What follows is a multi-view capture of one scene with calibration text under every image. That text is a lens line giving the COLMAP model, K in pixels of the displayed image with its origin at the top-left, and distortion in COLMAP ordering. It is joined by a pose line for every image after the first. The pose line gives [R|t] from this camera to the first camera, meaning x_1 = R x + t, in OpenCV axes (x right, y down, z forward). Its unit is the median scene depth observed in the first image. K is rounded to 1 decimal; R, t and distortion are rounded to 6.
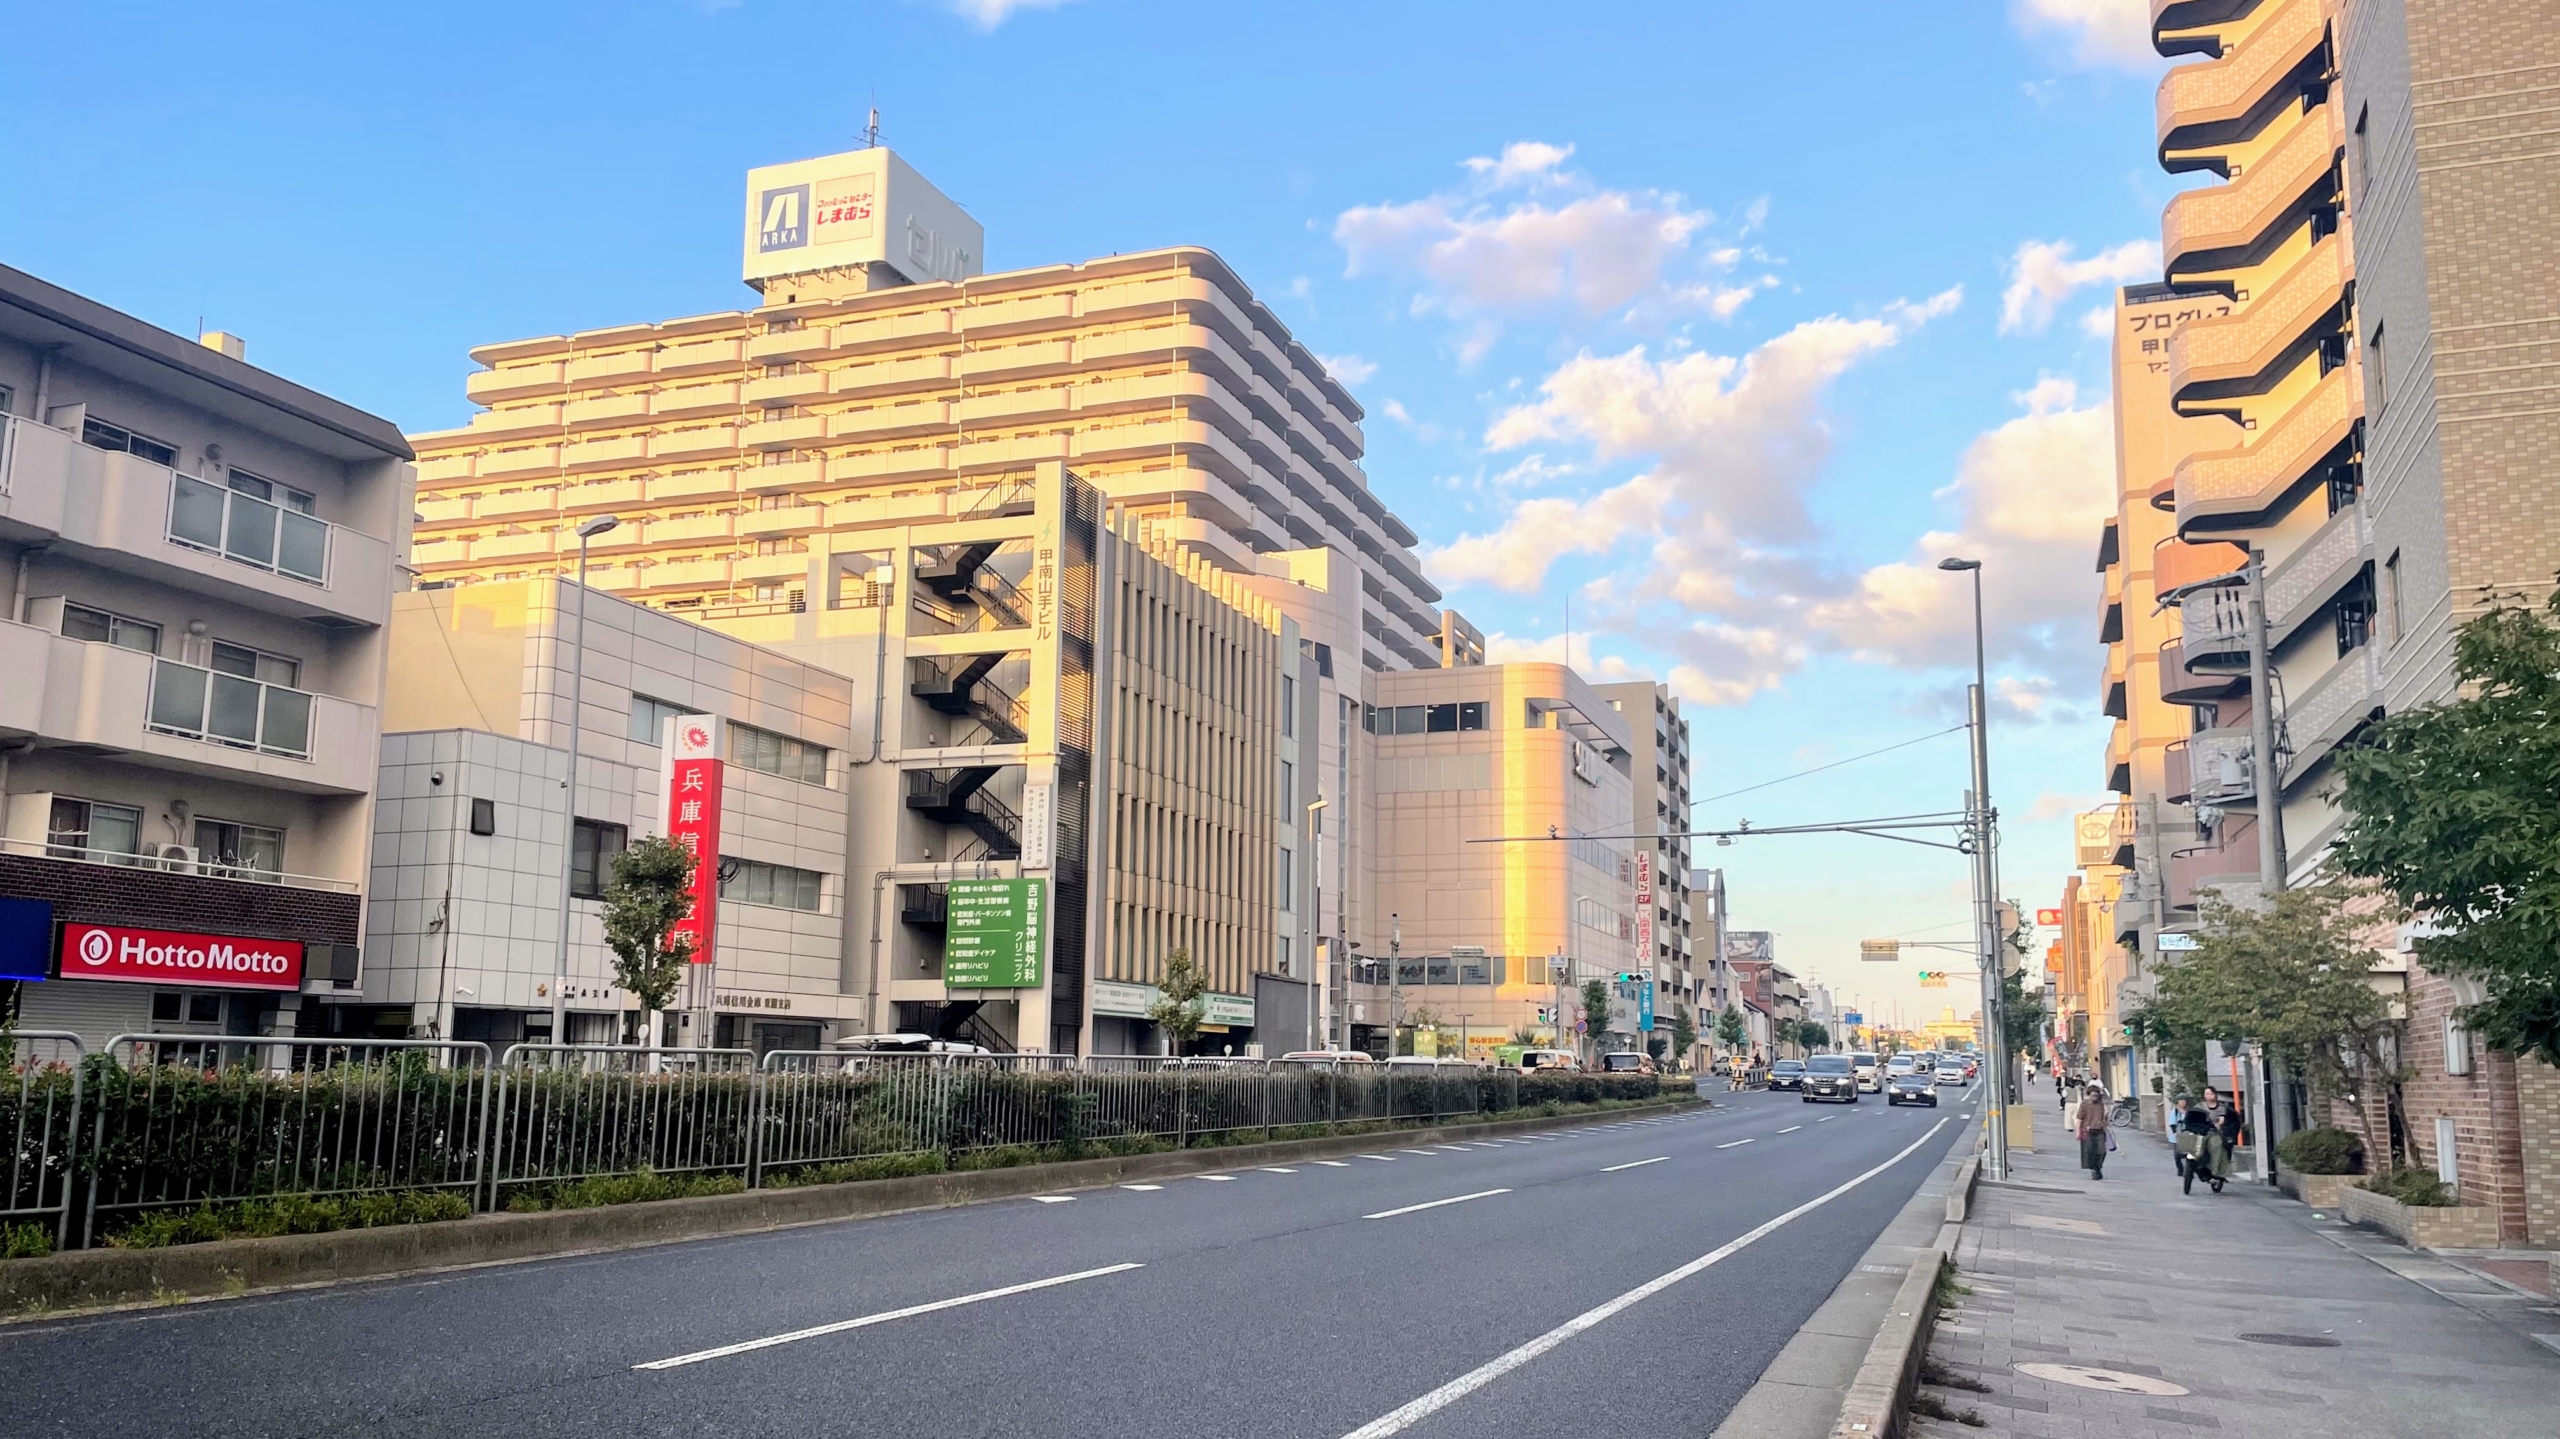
lens RADIAL K [[1935.4, 0, 1288.3], [0, 1935.4, 784.1], [0, 0, 1]] dist [0.088071, -0.114799]
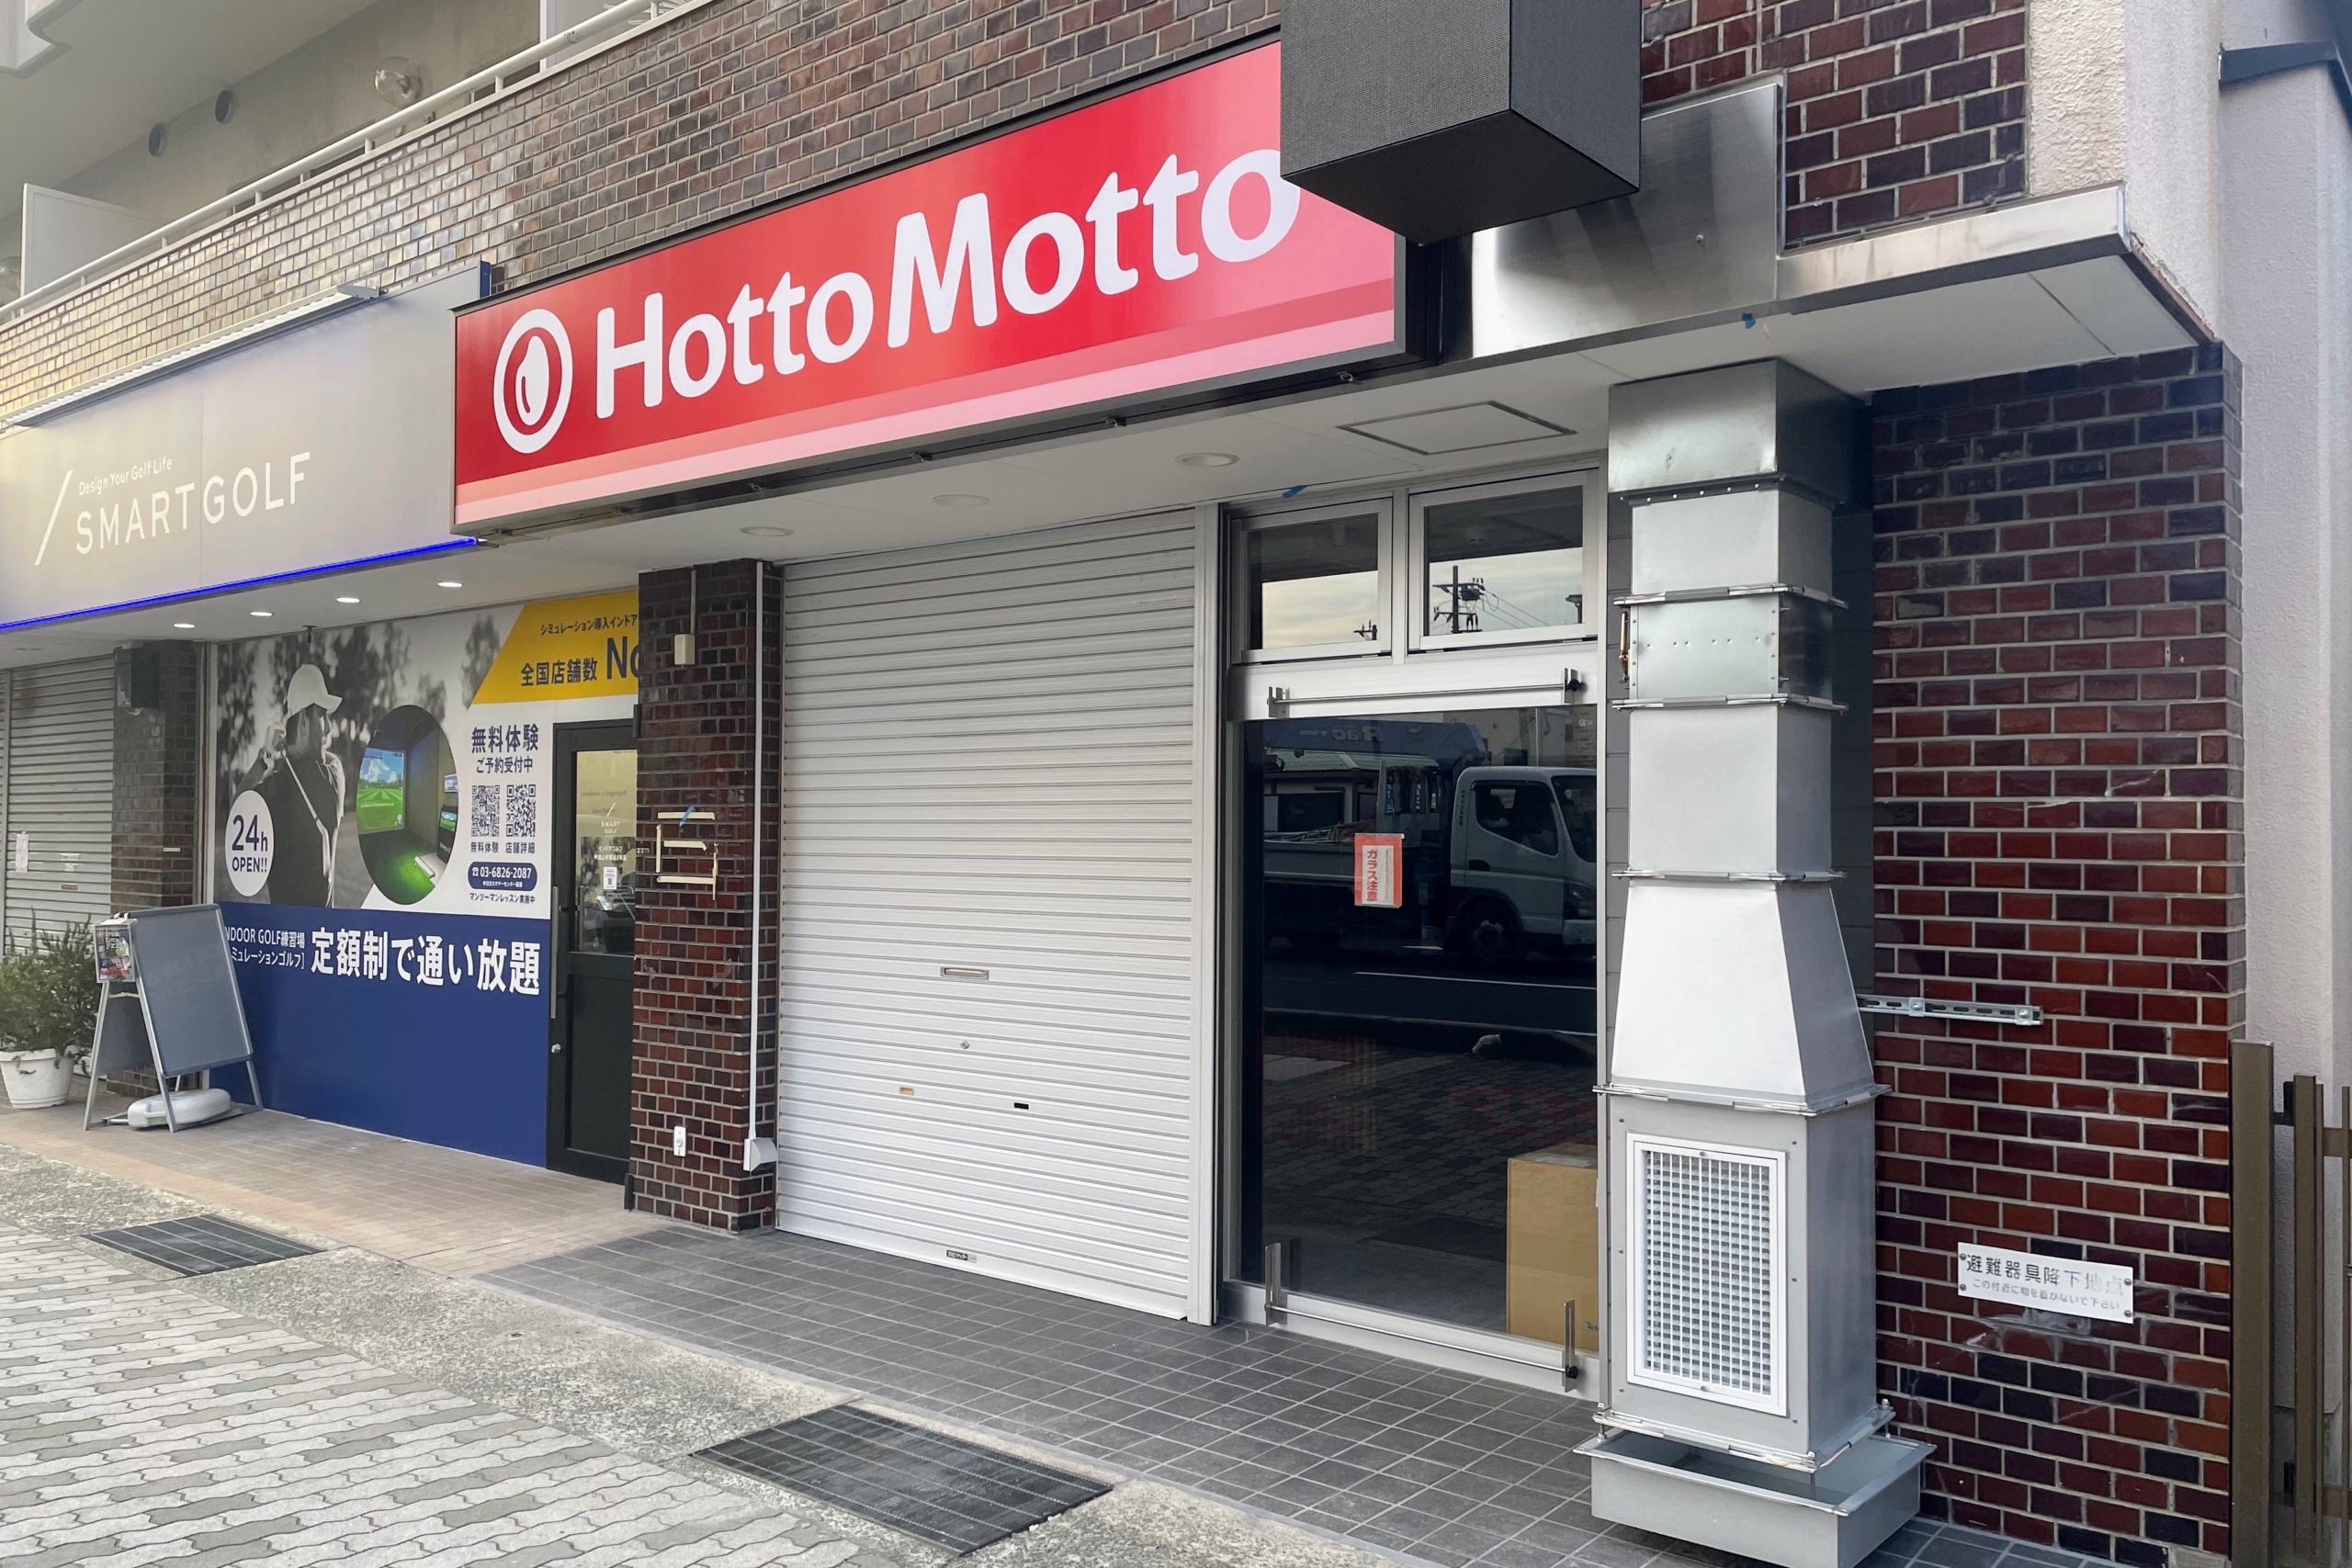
lens RADIAL K [[1771.5, 0, 1201.9], [0, 1771.5, 800.1], [0, 0, 1]] dist [0.084000, -0.106085]
pose [[-0.314591, -0.037035, -0.948505, -0.323170], [0.129652, 0.988197, -0.081586, 0.125470], [0.940331, -0.148641, -0.306076, 0.872948]]
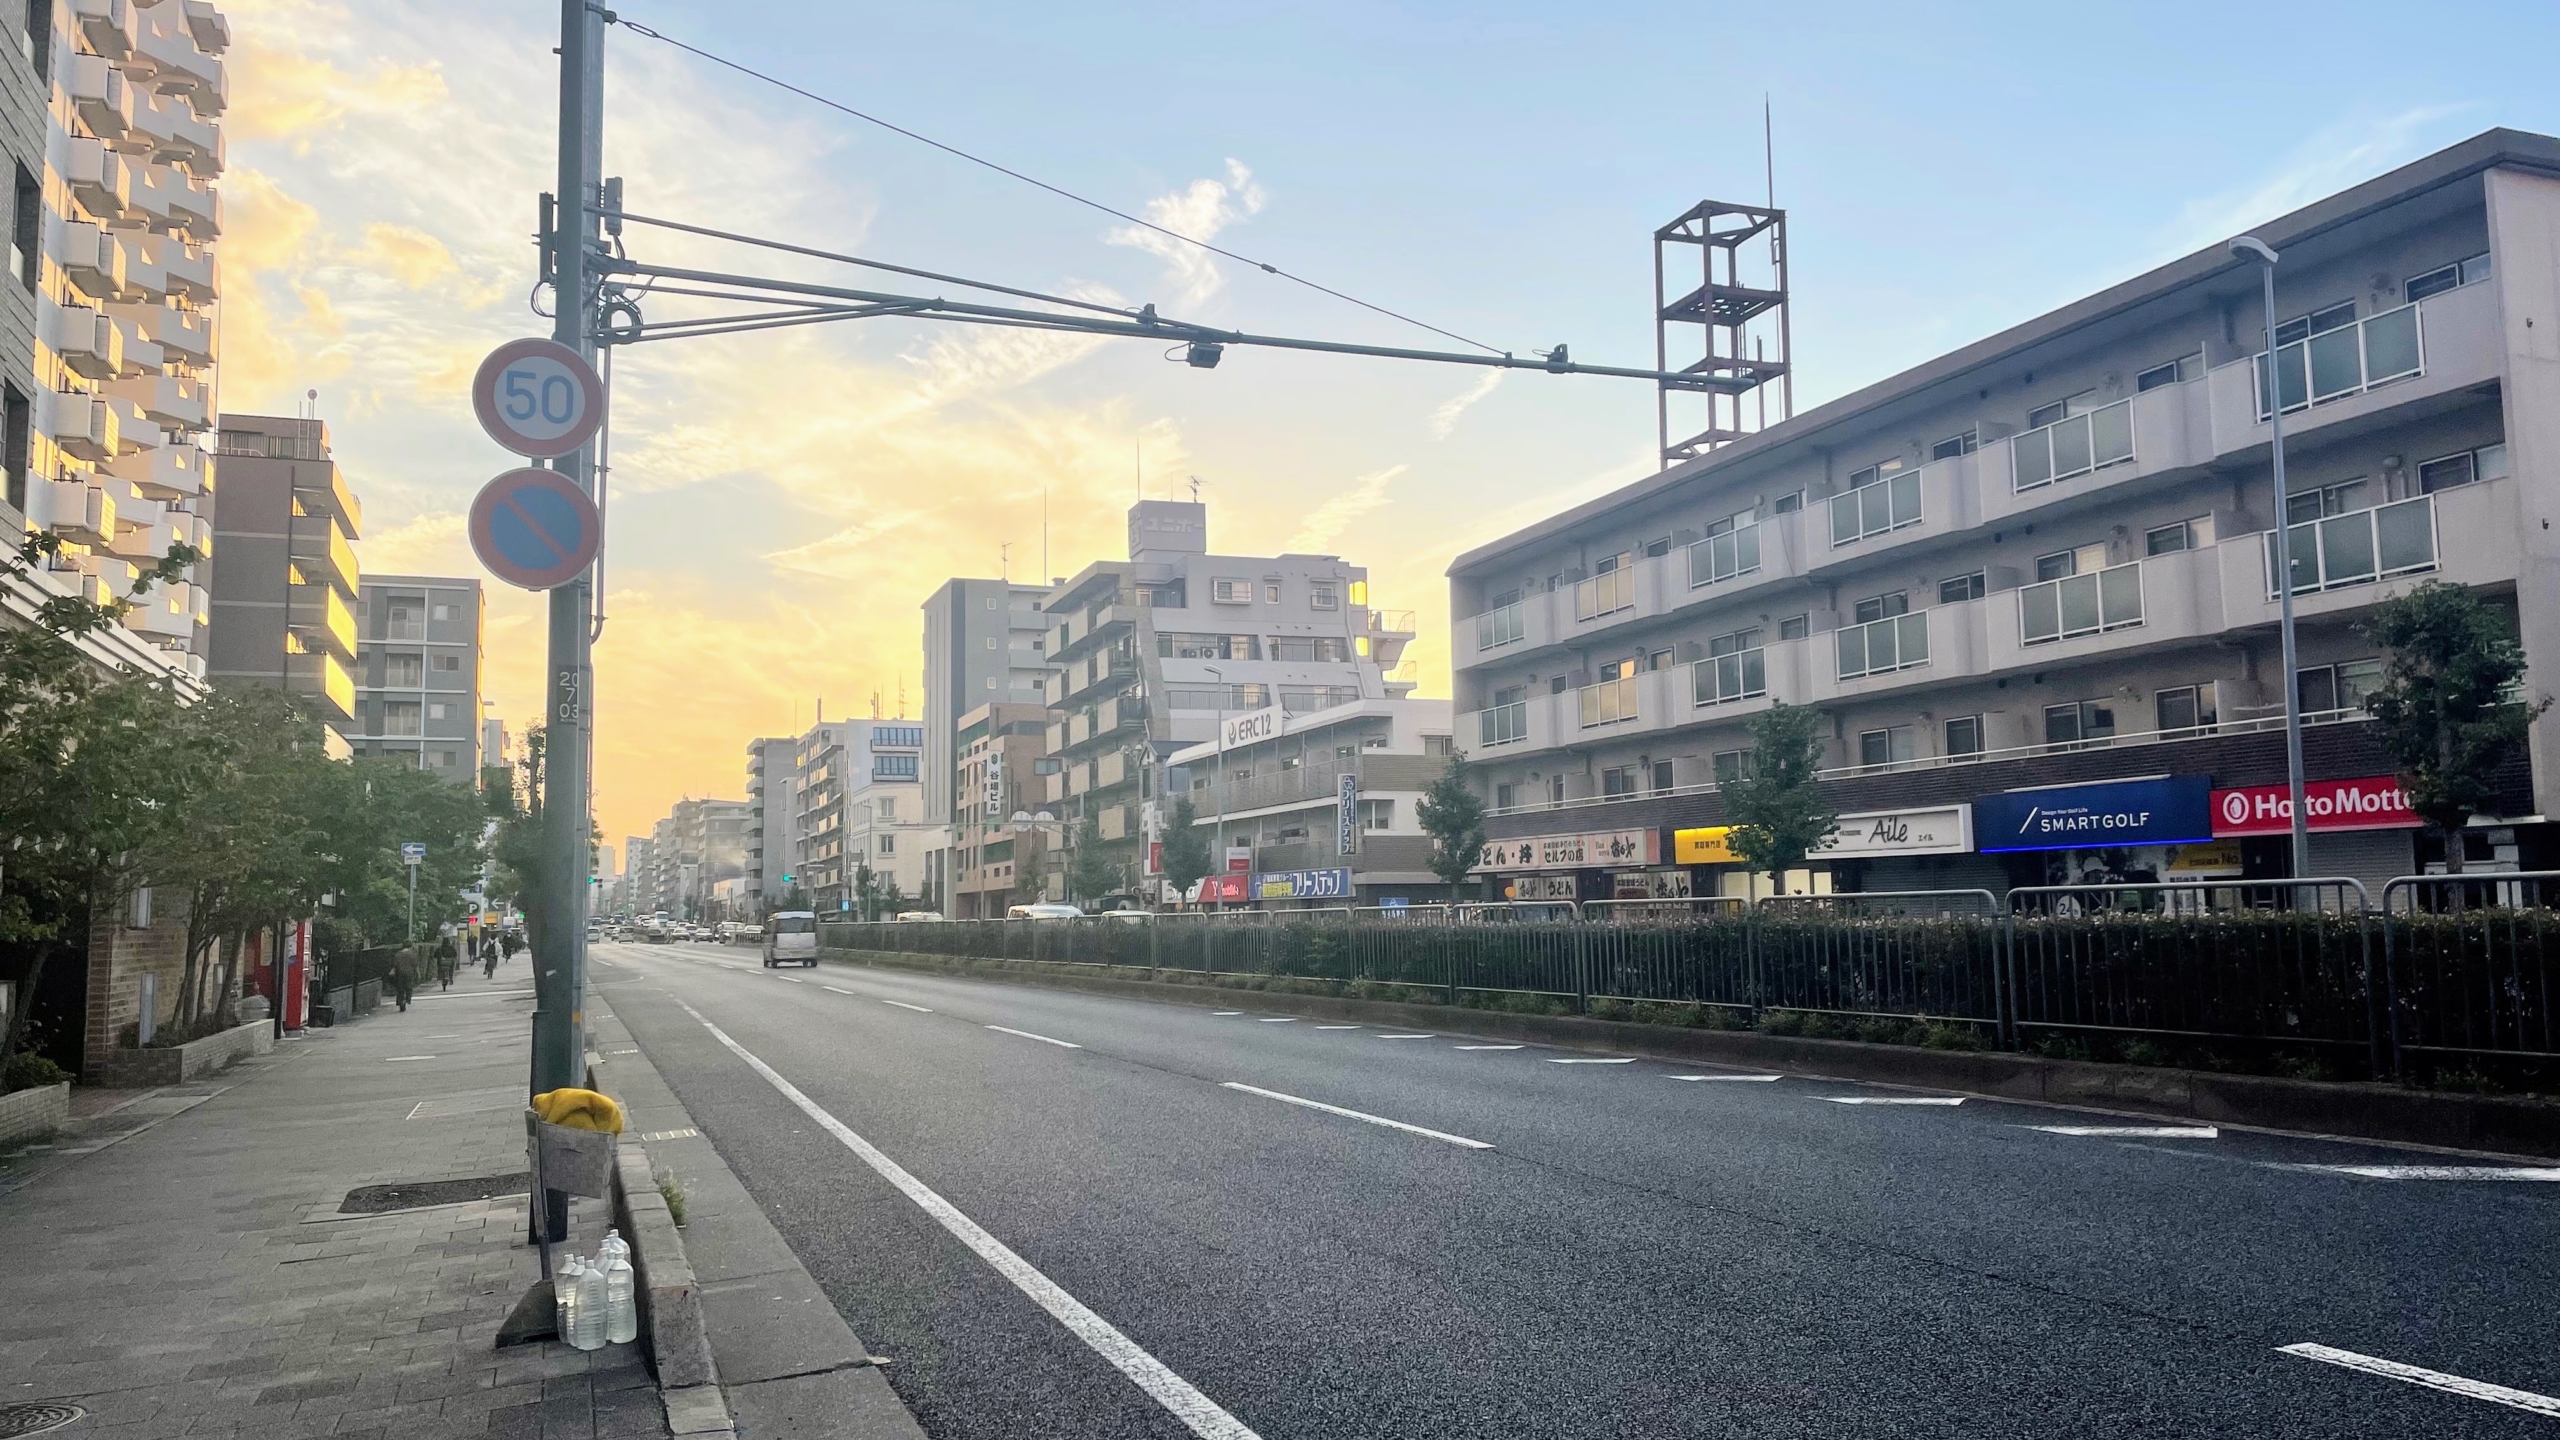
lens RADIAL K [[1915.2, 0, 1275.0], [0, 1915.2, 712.3], [0, 0, 1]] dist [0.089930, -0.113443]
pose [[-0.760625, -0.070977, -0.645299, 0.412264], [0.101381, 0.968823, -0.226061, 0.173216], [0.641226, -0.237368, -0.729716, 1.129296]]
